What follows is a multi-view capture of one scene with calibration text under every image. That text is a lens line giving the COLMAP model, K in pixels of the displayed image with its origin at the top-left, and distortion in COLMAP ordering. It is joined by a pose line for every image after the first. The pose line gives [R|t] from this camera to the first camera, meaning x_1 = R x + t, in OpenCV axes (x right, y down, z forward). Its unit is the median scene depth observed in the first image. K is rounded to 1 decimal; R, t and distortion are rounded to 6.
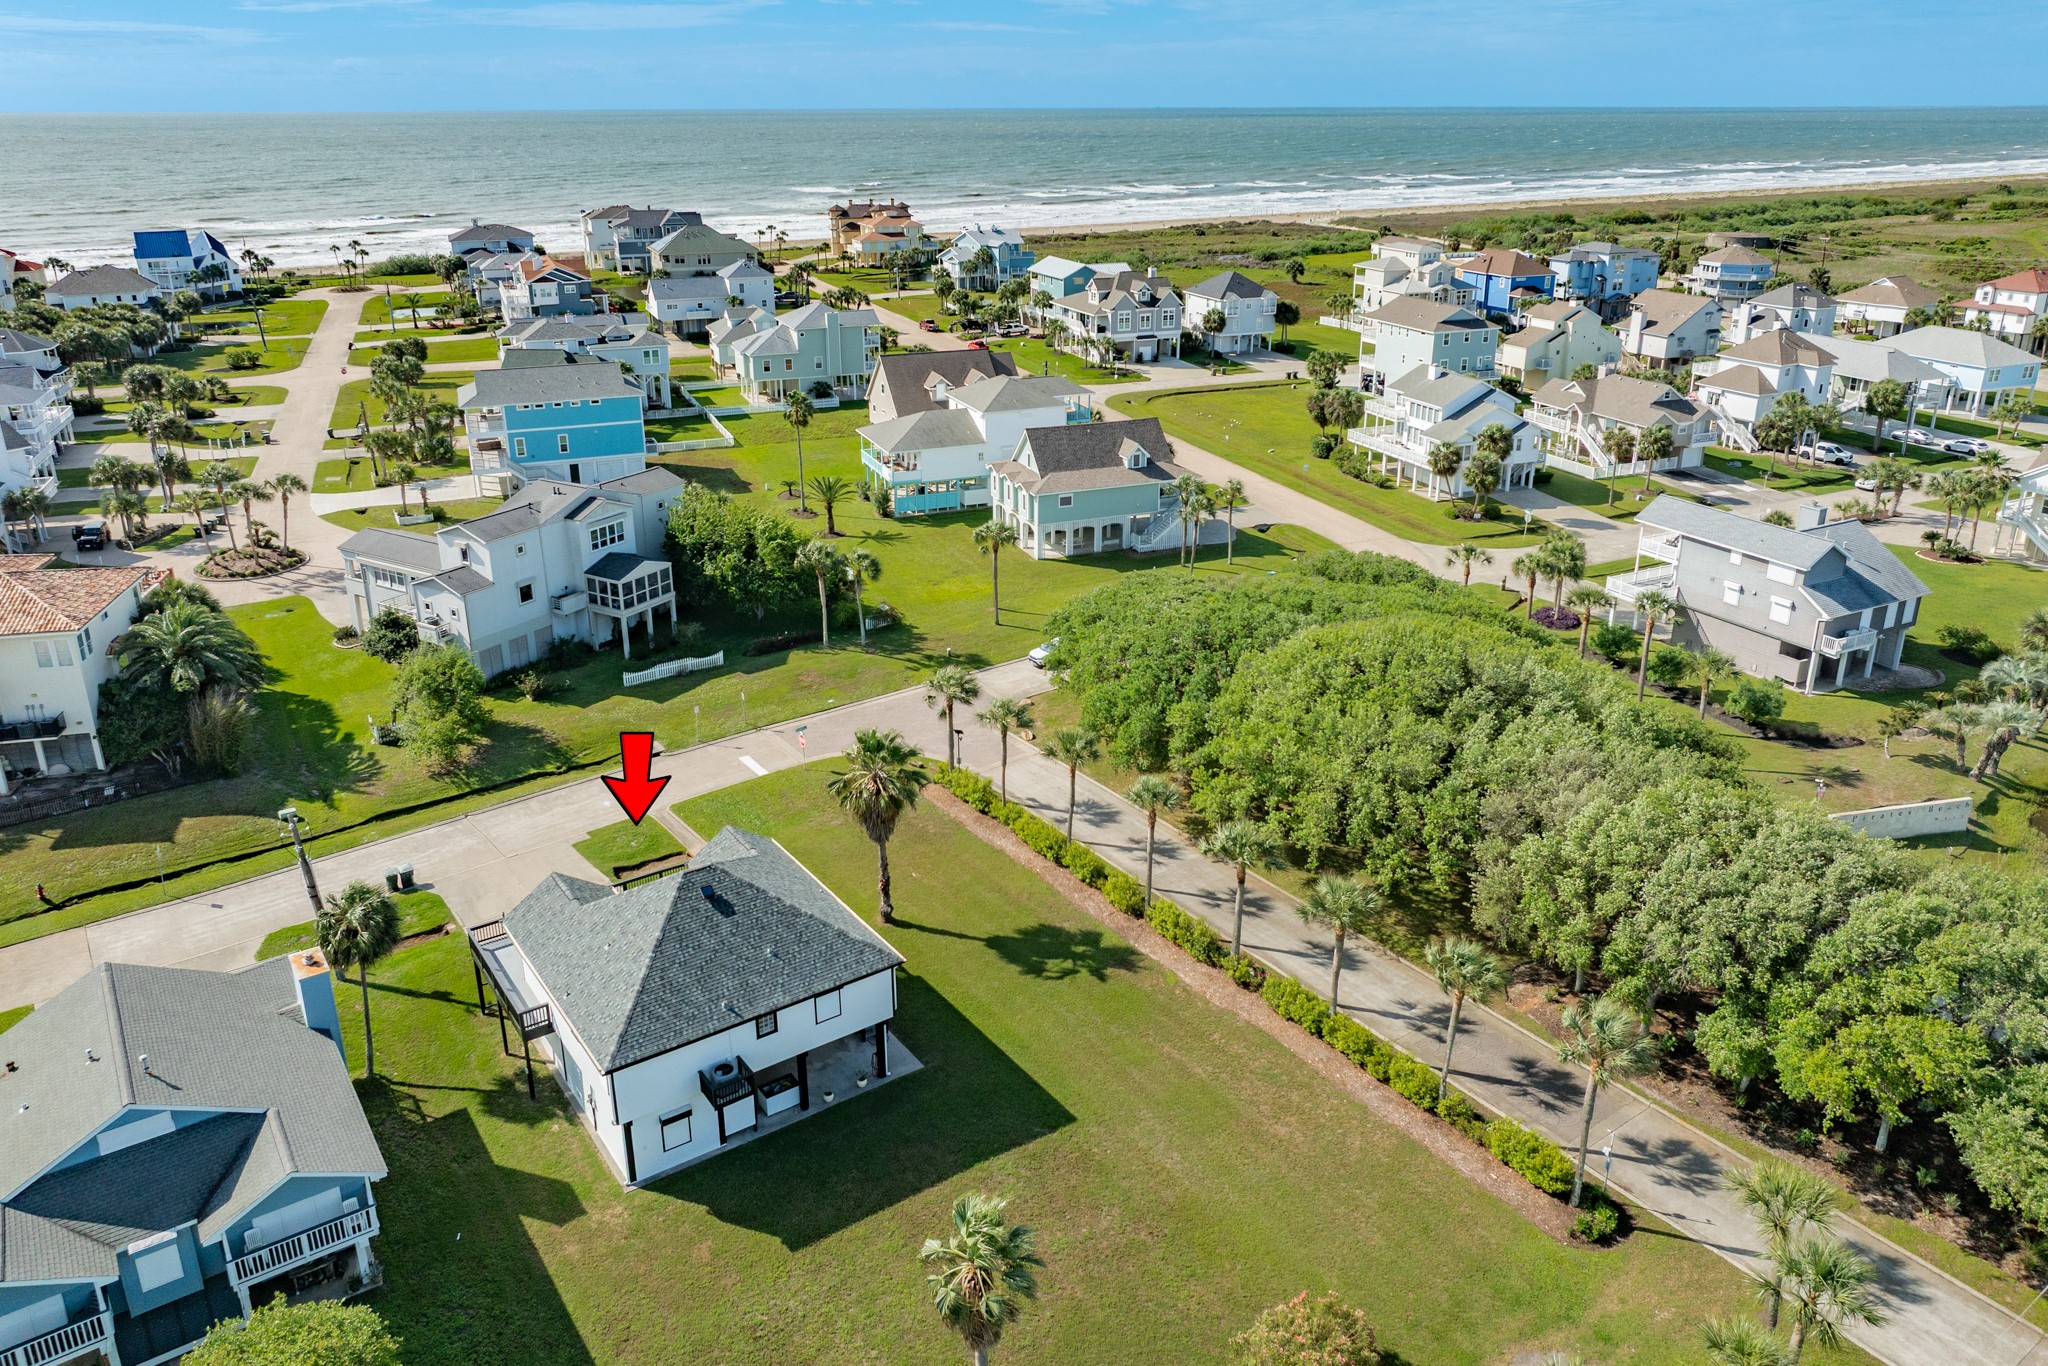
lens RADIAL K [[1411.6, 0, 1024.0], [0, 1411.6, 683.0], [0, 0, 1]] dist [0.006769, -0.001761]
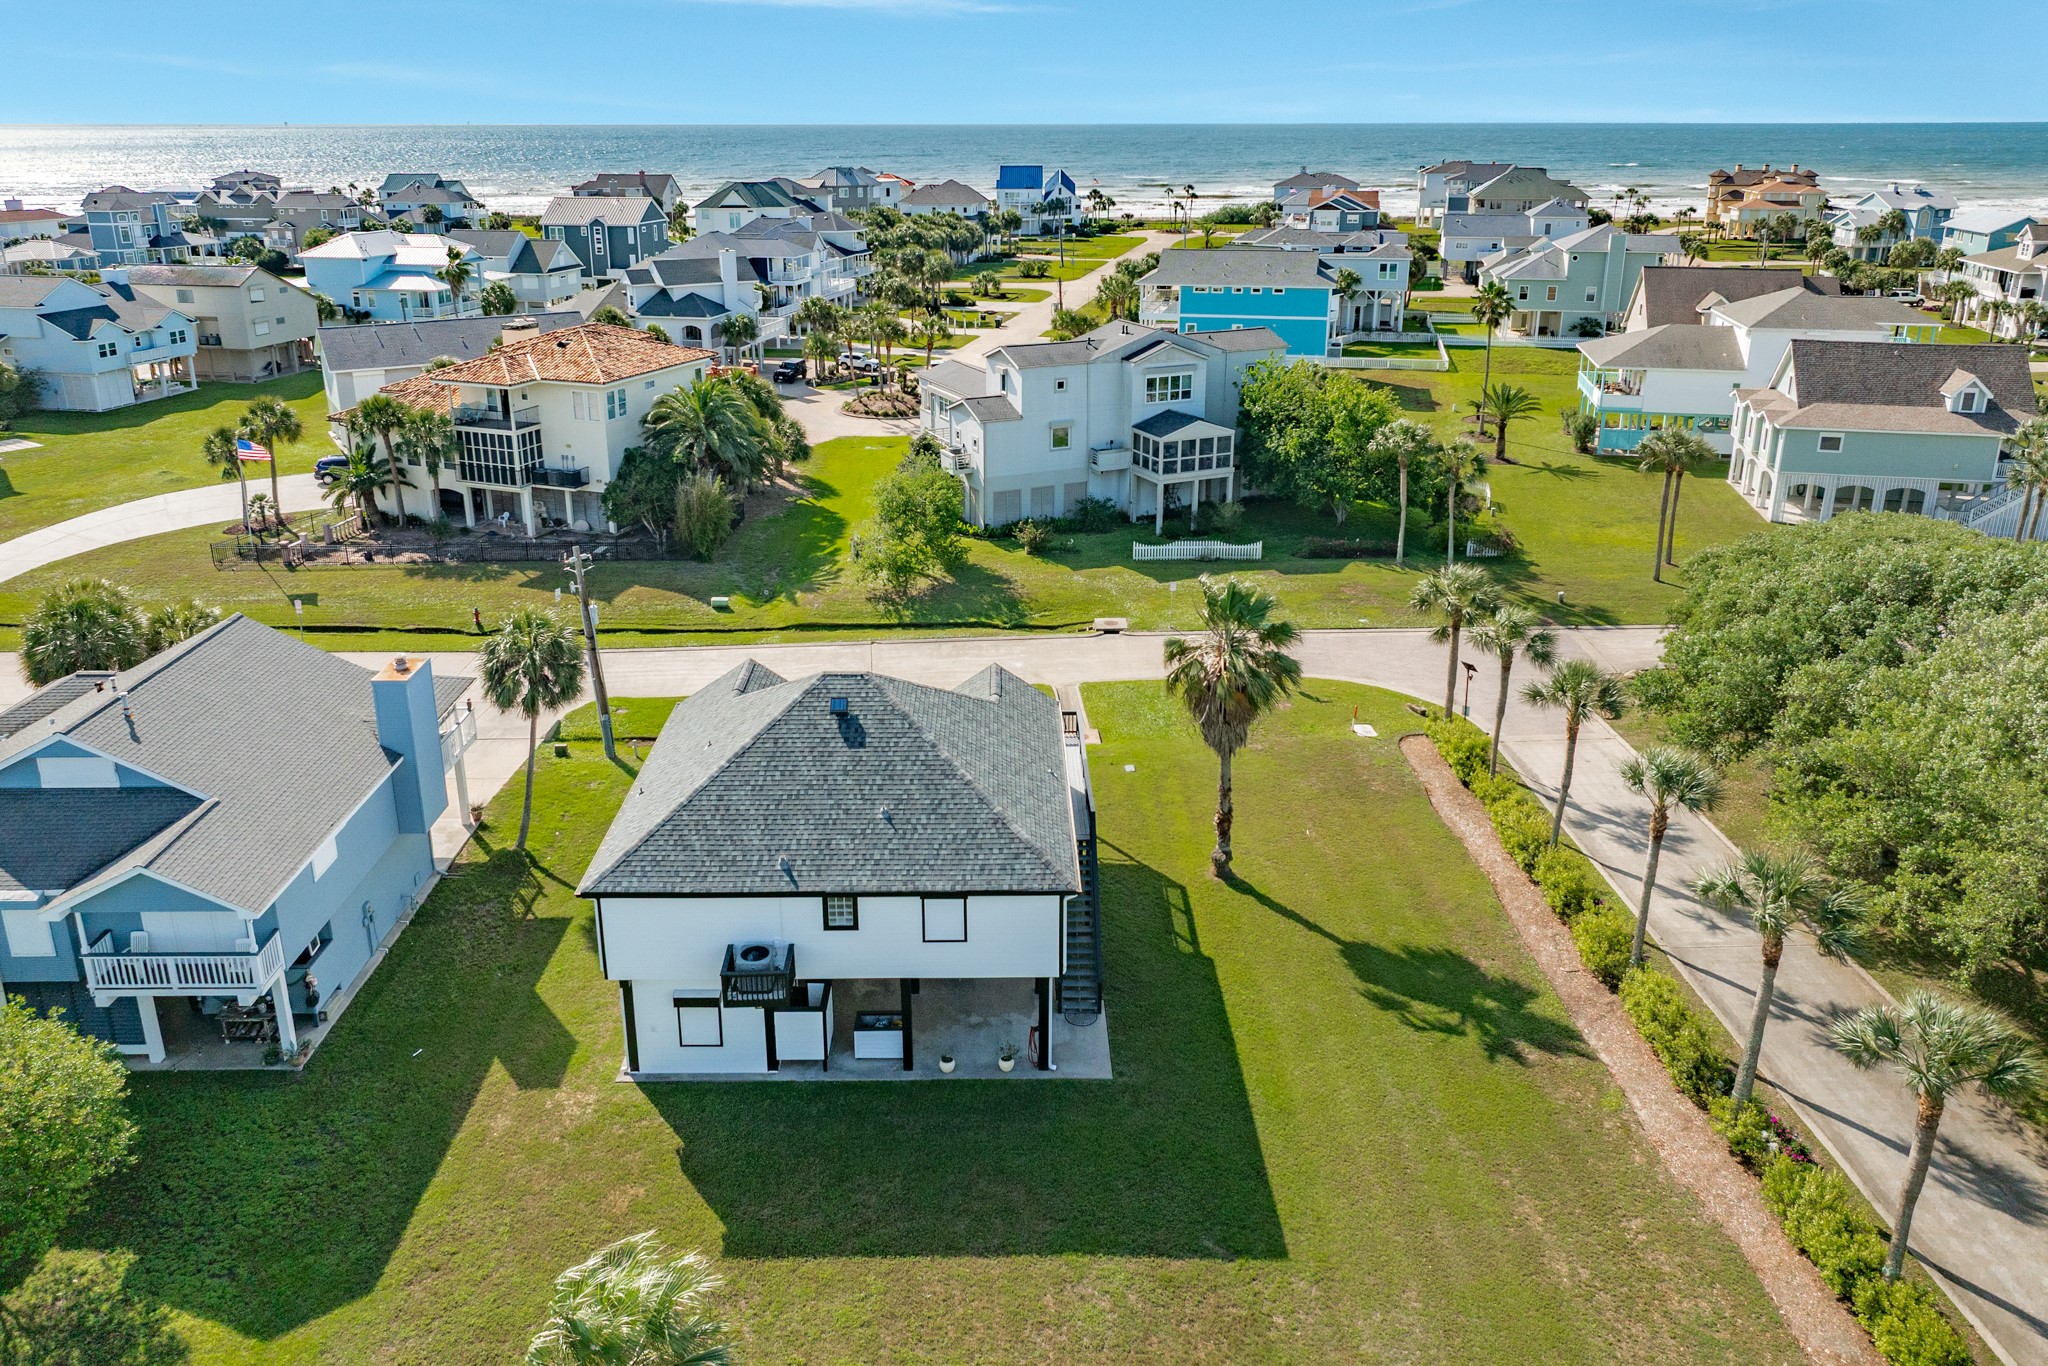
lens RADIAL K [[1445.0, 0, 1018.1], [0, 1445.0, 622.6], [0, 0, 1]] dist [0.006574, -0.006967]
pose [[0.824888, 0.182547, -0.535011, 0.119228], [-0.212291, 0.977187, 0.006105, 0.046777], [0.523921, 0.108543, 0.844823, 0.244994]]
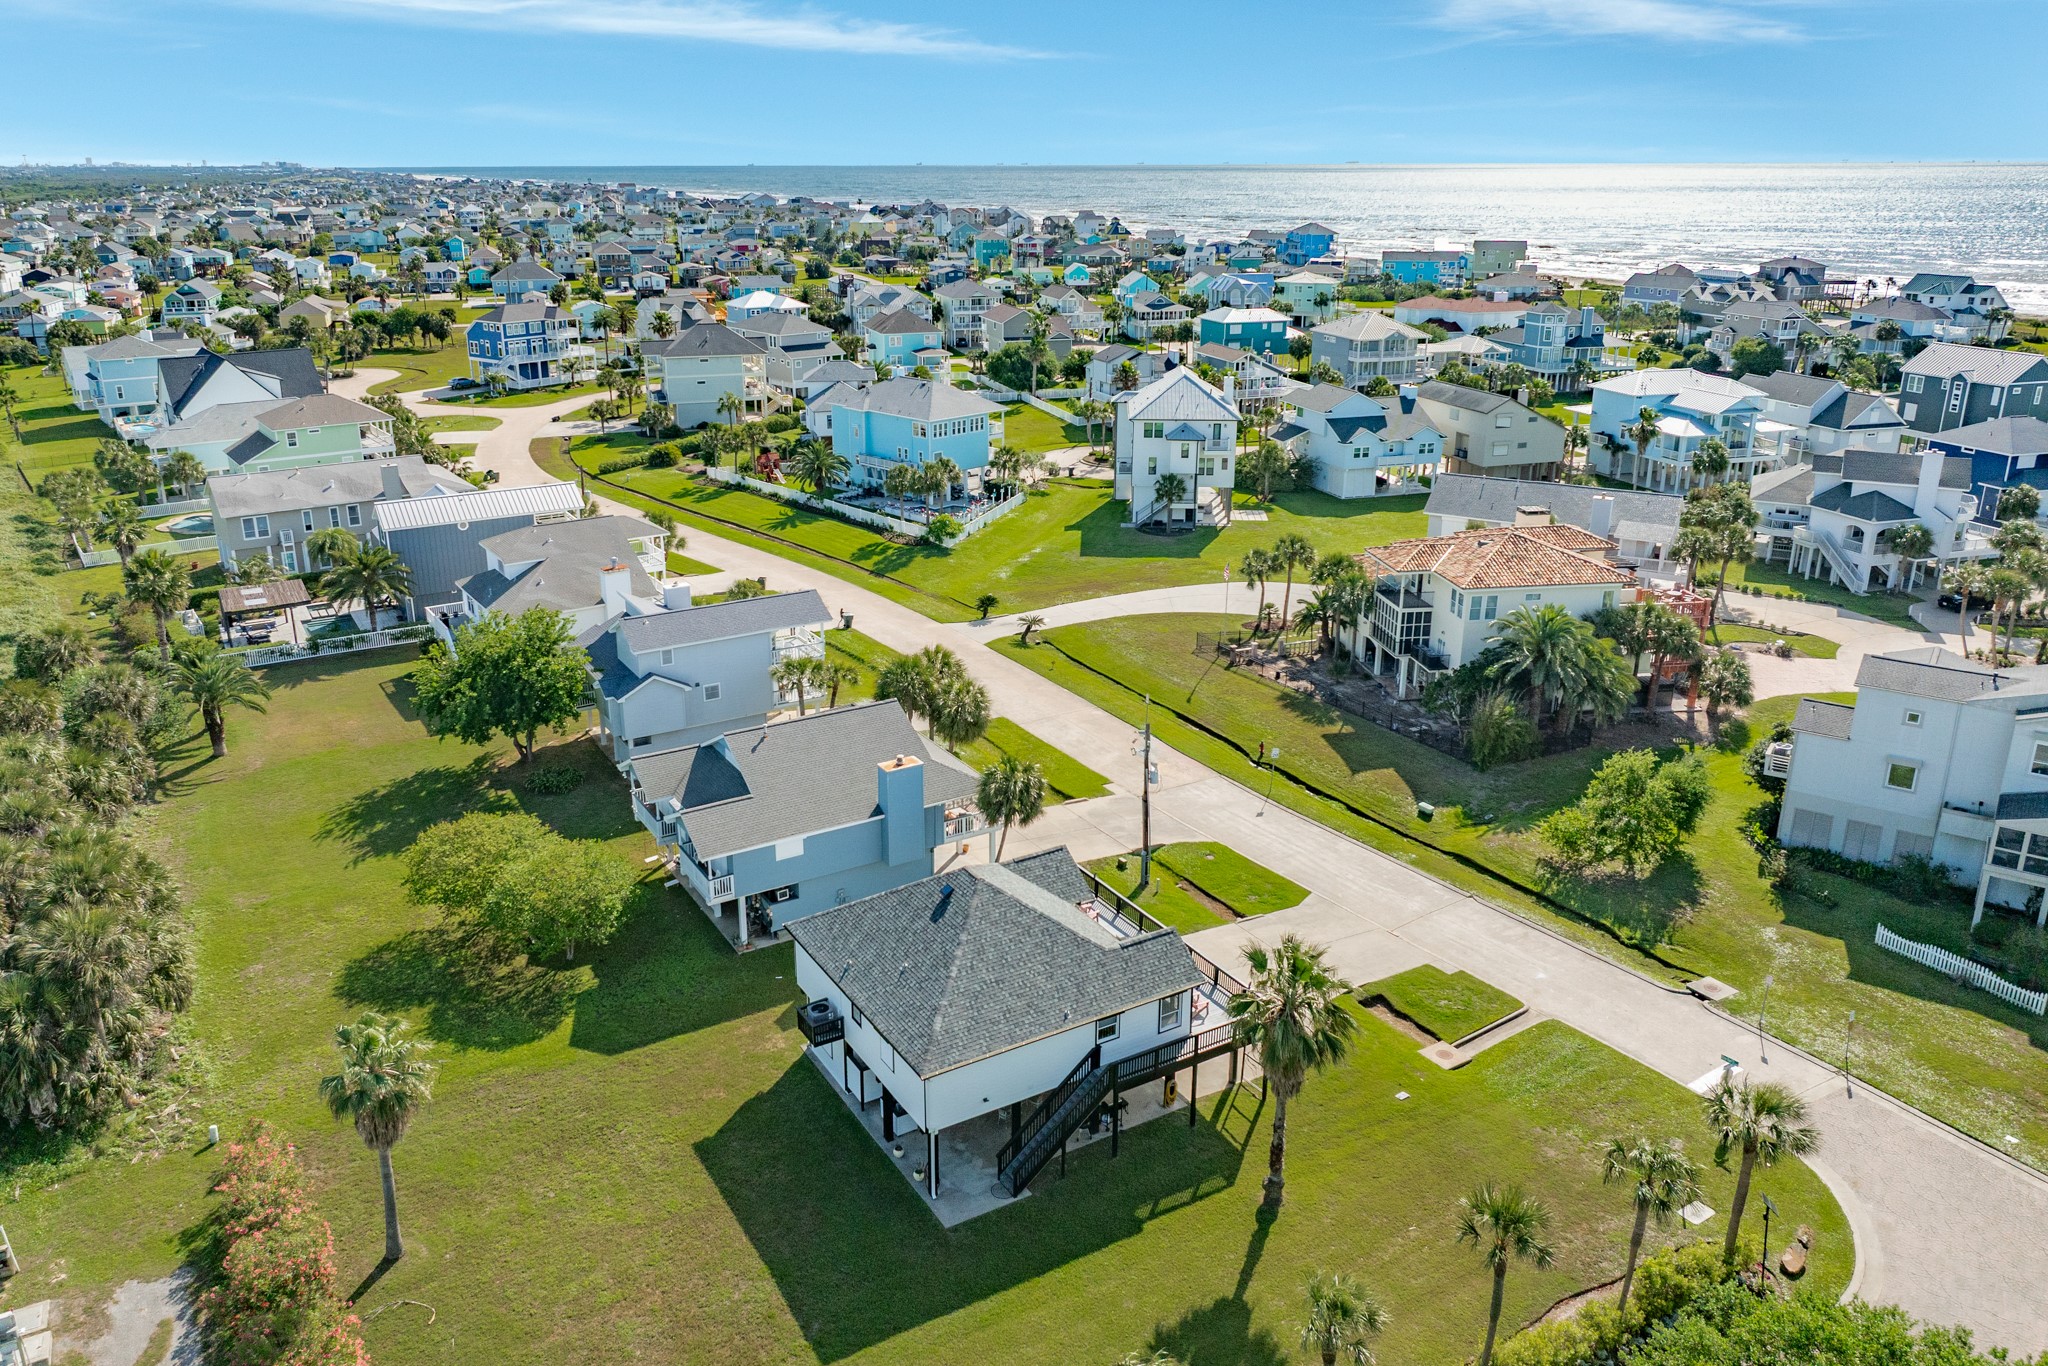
lens RADIAL K [[1509.3, 0, 1024.0], [0, 1509.3, 683.0], [0, 0, 1]] dist [-0.001281, -0.004242]
pose [[-0.082116, 0.333377, -0.939211, 0.390031], [-0.378356, 0.861413, 0.338843, -0.193920], [0.922011, 0.383180, 0.055399, 0.513824]]
